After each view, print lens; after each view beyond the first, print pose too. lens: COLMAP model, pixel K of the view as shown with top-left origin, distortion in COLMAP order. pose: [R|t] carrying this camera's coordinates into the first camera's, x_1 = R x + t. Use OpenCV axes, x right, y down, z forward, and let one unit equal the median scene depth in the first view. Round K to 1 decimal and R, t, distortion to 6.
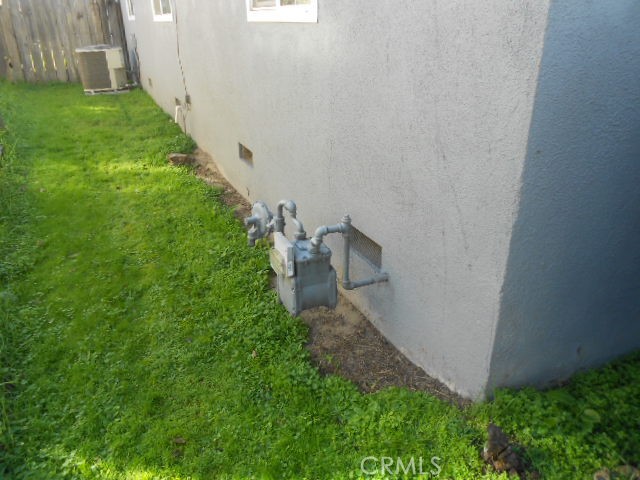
lens RADIAL K [[490.7, 0, 316.4], [0, 490.7, 248.0], [0, 0, 1]] dist [-0.009883, 0.007423]
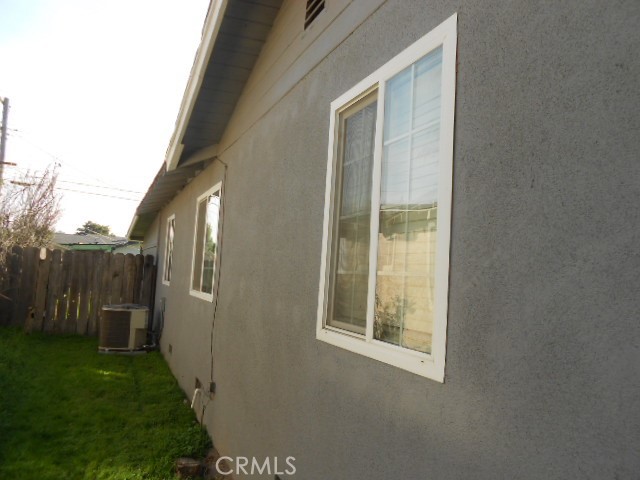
lens RADIAL K [[490.7, 0, 316.4], [0, 490.7, 248.0], [0, 0, 1]] dist [-0.009883, 0.007423]
pose [[0.996388, 0.080174, -0.027992, -0.052098], [-0.083726, 0.872385, -0.481595, -0.080915], [-0.014192, 0.482199, 0.875947, 0.085365]]
